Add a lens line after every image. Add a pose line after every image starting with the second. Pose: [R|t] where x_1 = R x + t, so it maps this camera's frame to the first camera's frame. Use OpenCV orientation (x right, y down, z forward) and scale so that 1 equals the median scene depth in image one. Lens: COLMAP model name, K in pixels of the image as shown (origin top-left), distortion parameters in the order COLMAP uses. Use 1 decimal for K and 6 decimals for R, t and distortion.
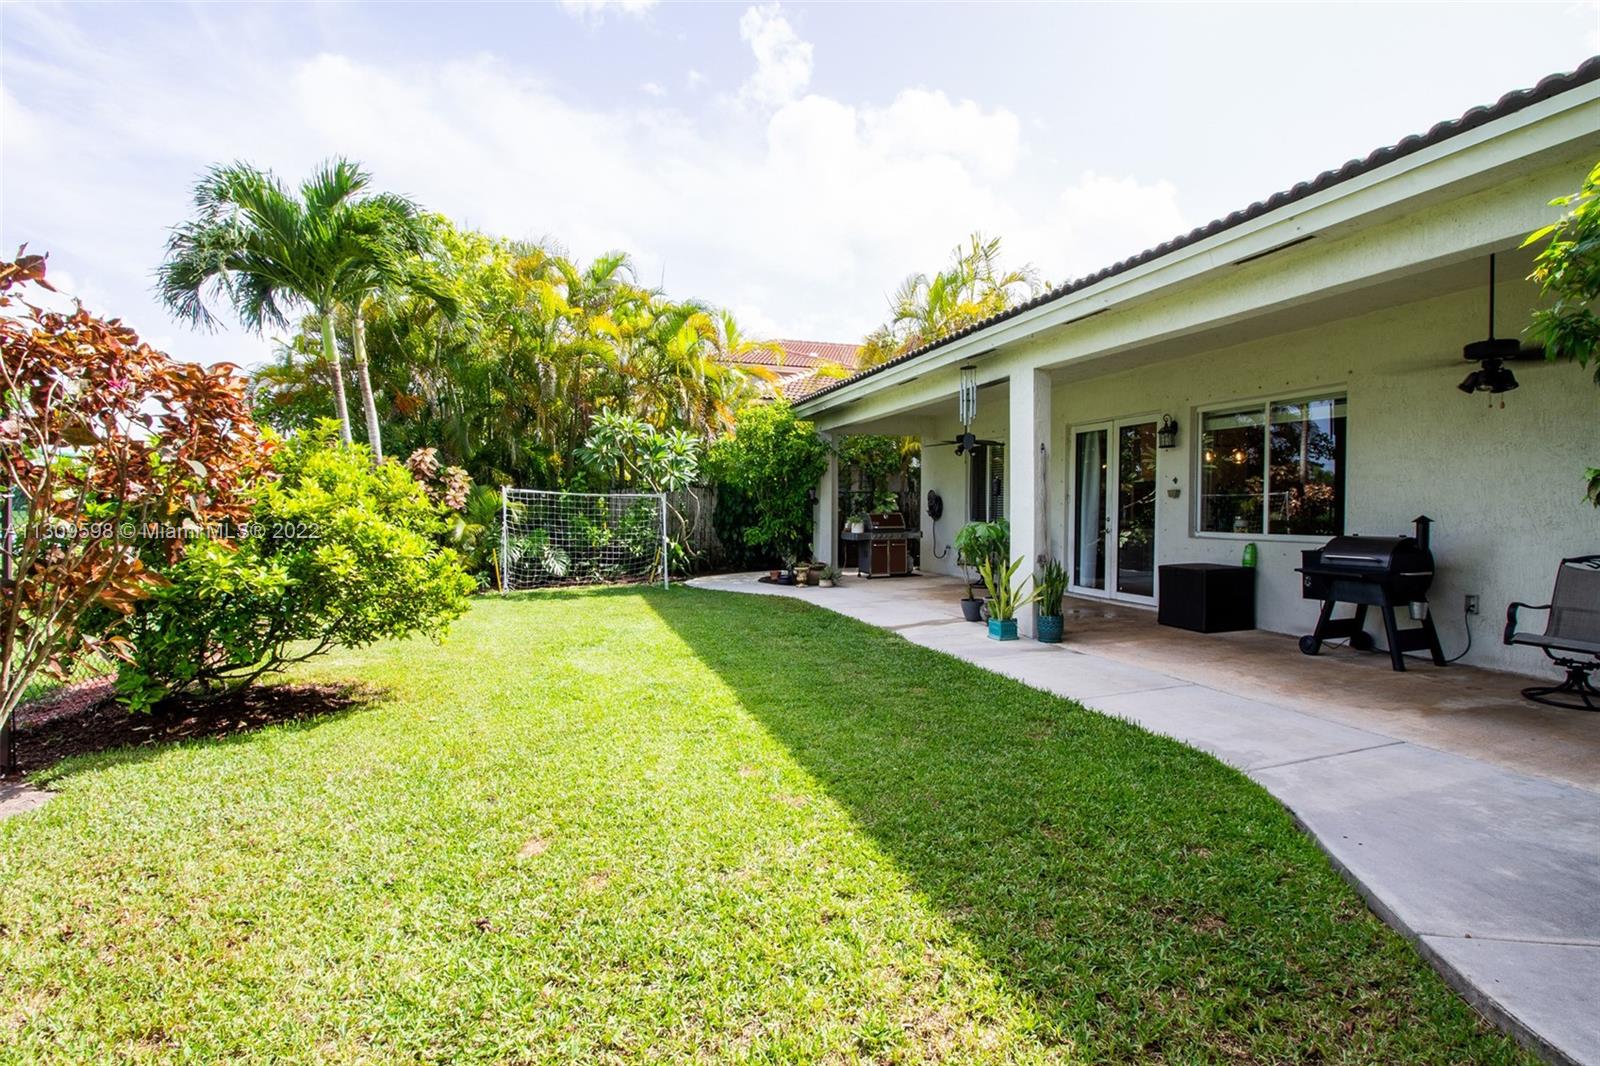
lens RADIAL K [[754.3, 0, 807.7], [0, 754.3, 530.9], [0, 0, 1]] dist [0.004671, -0.014730]
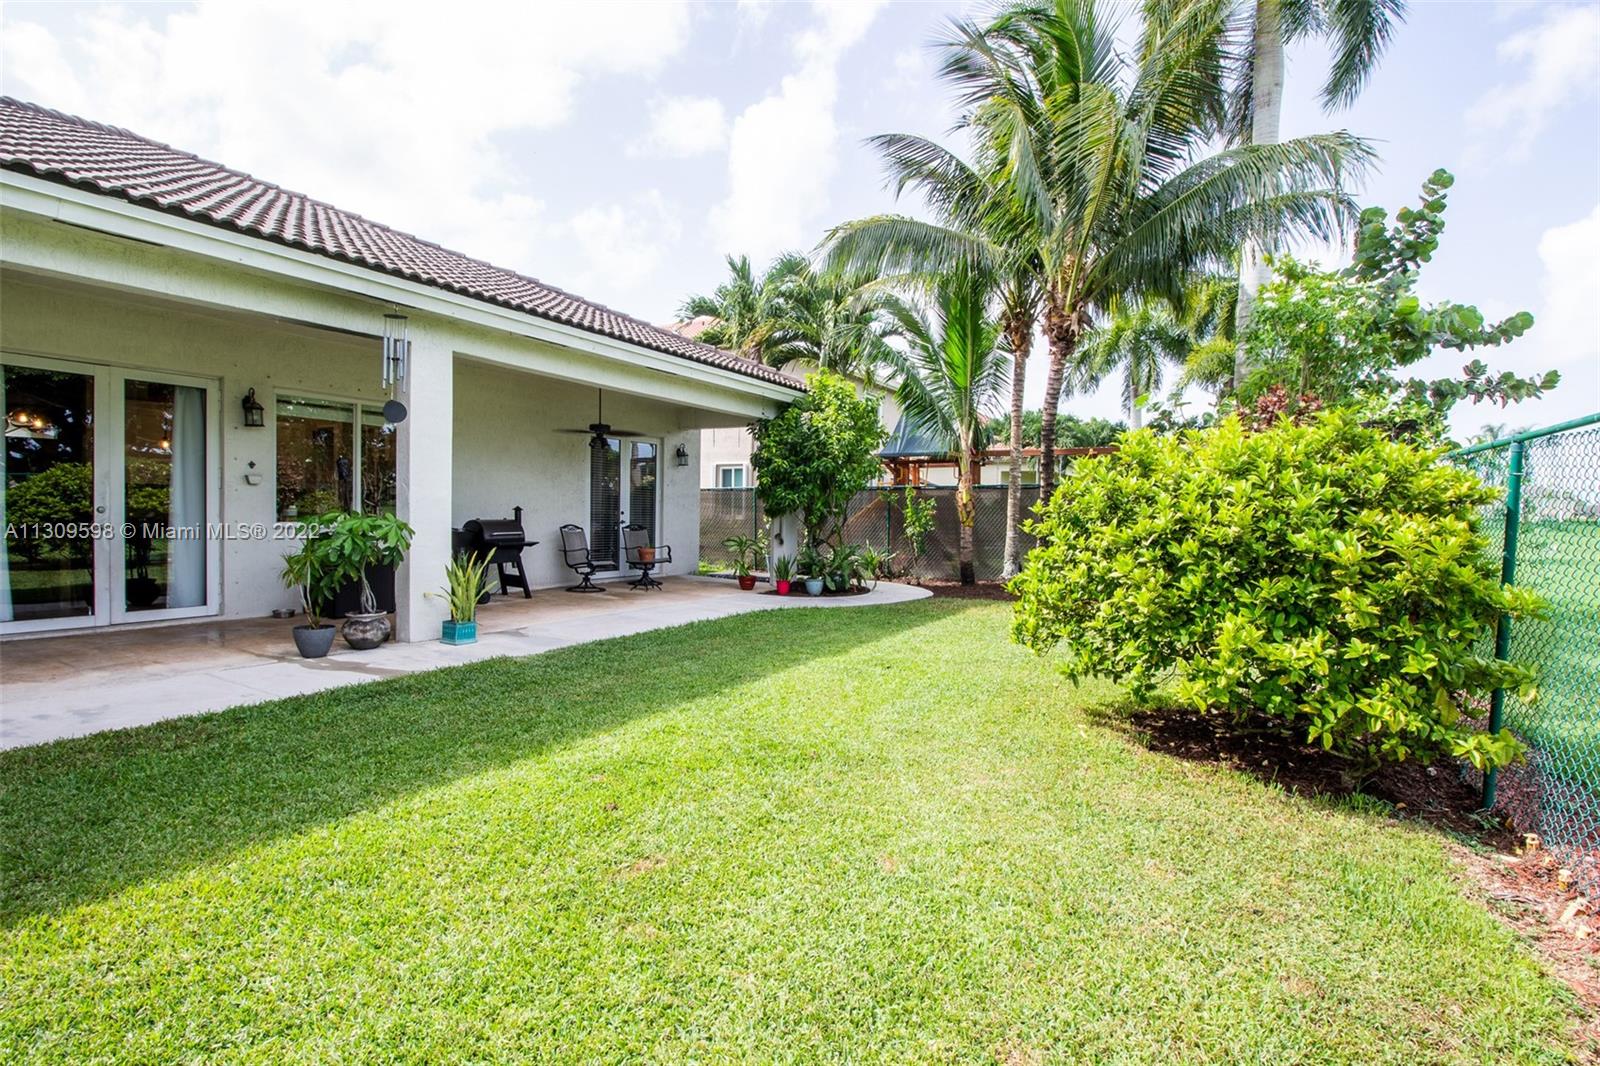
lens RADIAL K [[754.3, 0, 807.7], [0, 754.3, 530.9], [0, 0, 1]] dist [0.004671, -0.014730]
pose [[-0.638604, -0.035807, 0.768702, -0.838713], [0.002406, 0.998819, 0.048525, -0.042889], [-0.769532, 0.032838, -0.637764, 1.481360]]
